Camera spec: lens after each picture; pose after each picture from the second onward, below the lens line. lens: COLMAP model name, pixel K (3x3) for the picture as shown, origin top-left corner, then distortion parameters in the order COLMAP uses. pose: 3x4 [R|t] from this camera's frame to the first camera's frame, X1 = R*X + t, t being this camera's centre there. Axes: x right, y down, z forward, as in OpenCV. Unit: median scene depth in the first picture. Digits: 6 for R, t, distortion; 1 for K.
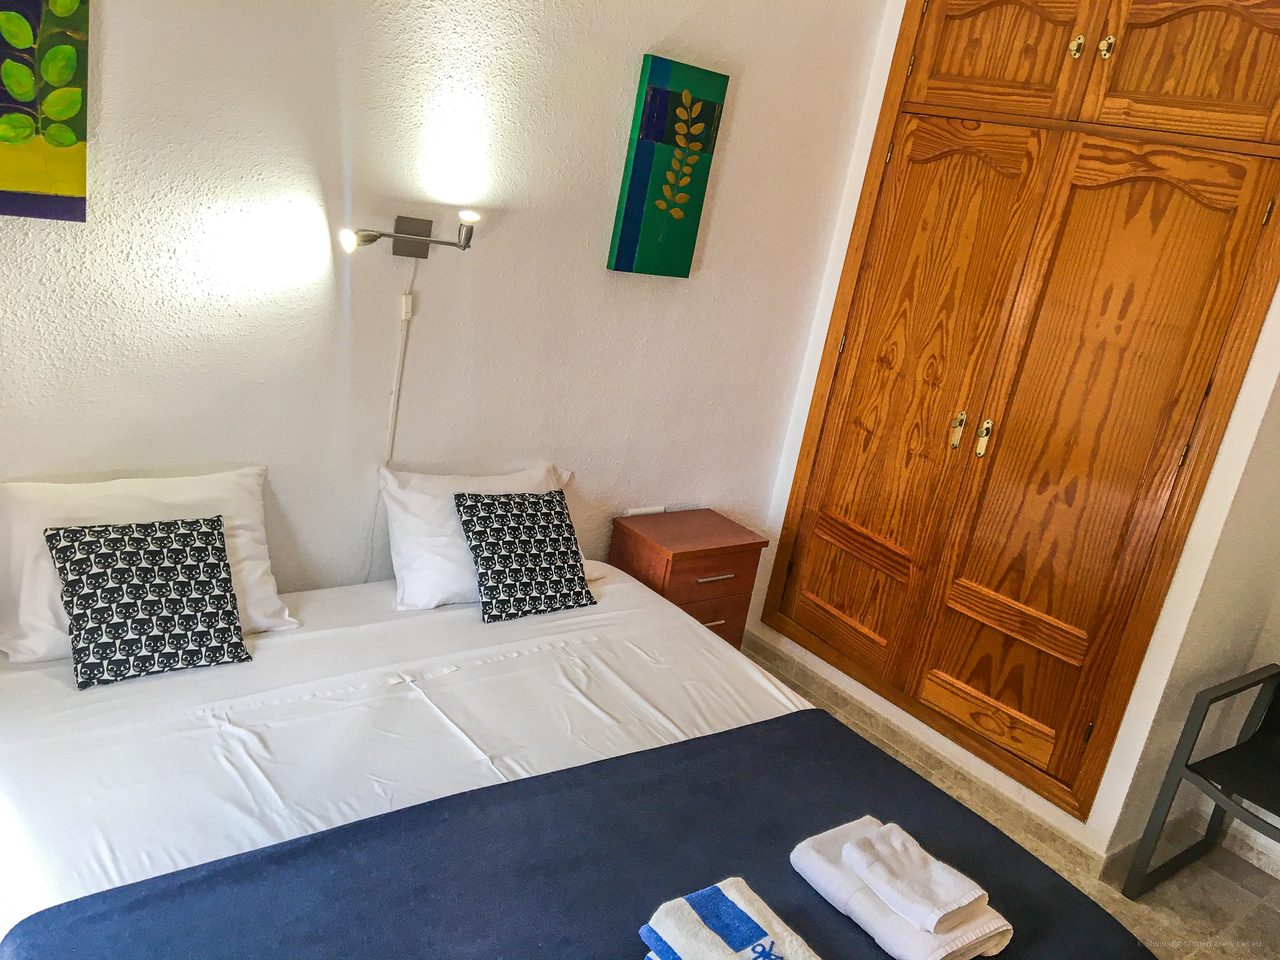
lens RADIAL K [[1065.9, 0, 640.0], [0, 1065.9, 480.0], [0, 0, 1]] dist [0.041142, -0.091349]
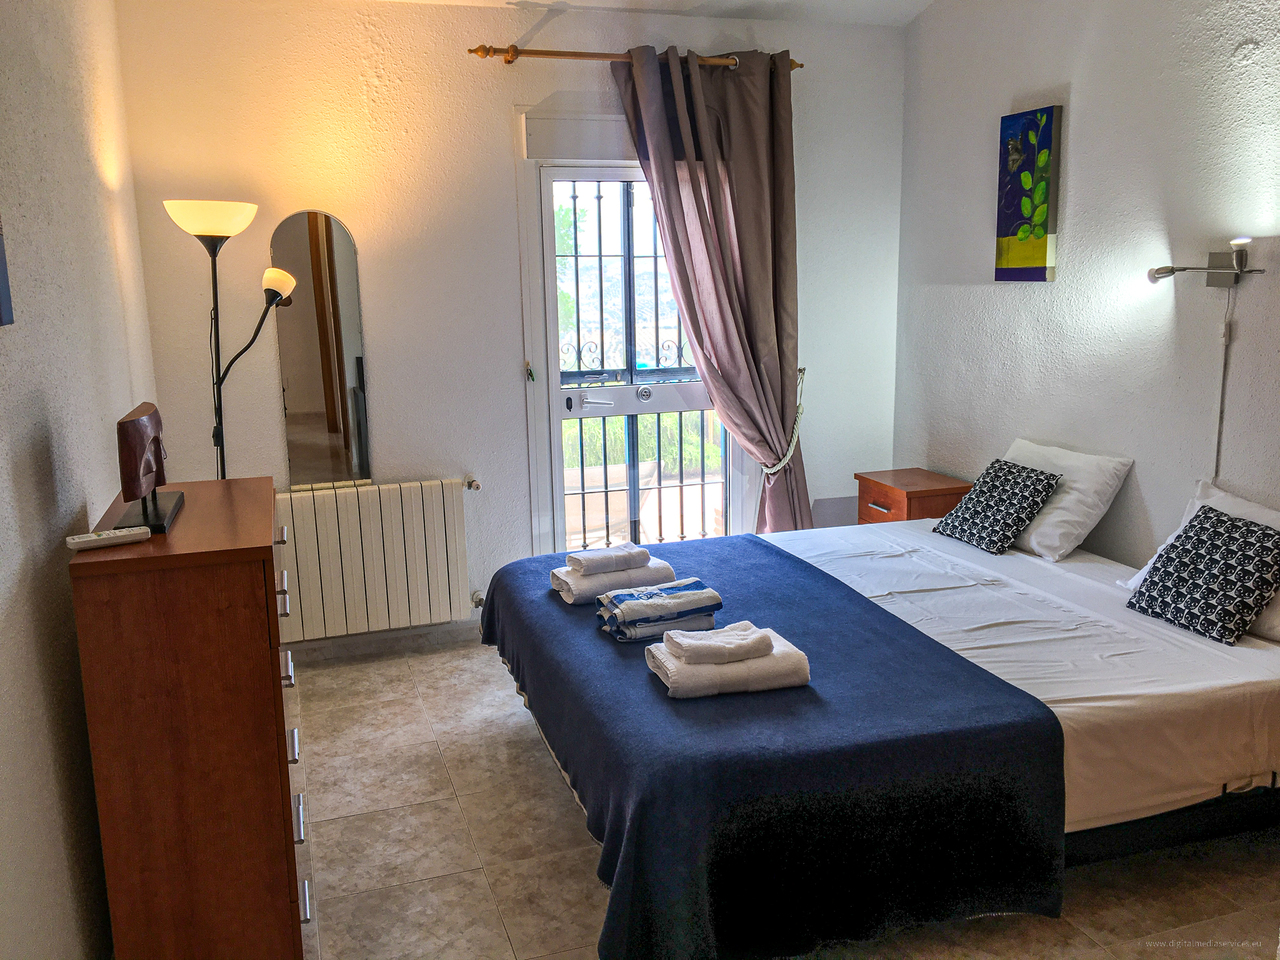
lens RADIAL K [[1065.9, 0, 640.0], [0, 1065.9, 480.0], [0, 0, 1]] dist [0.041142, -0.091349]
pose [[-0.348166, 0.009660, -0.937383, 1.304534], [-0.319277, 0.938941, 0.128263, 0.041342], [0.881387, 0.343942, -0.323823, 1.101808]]
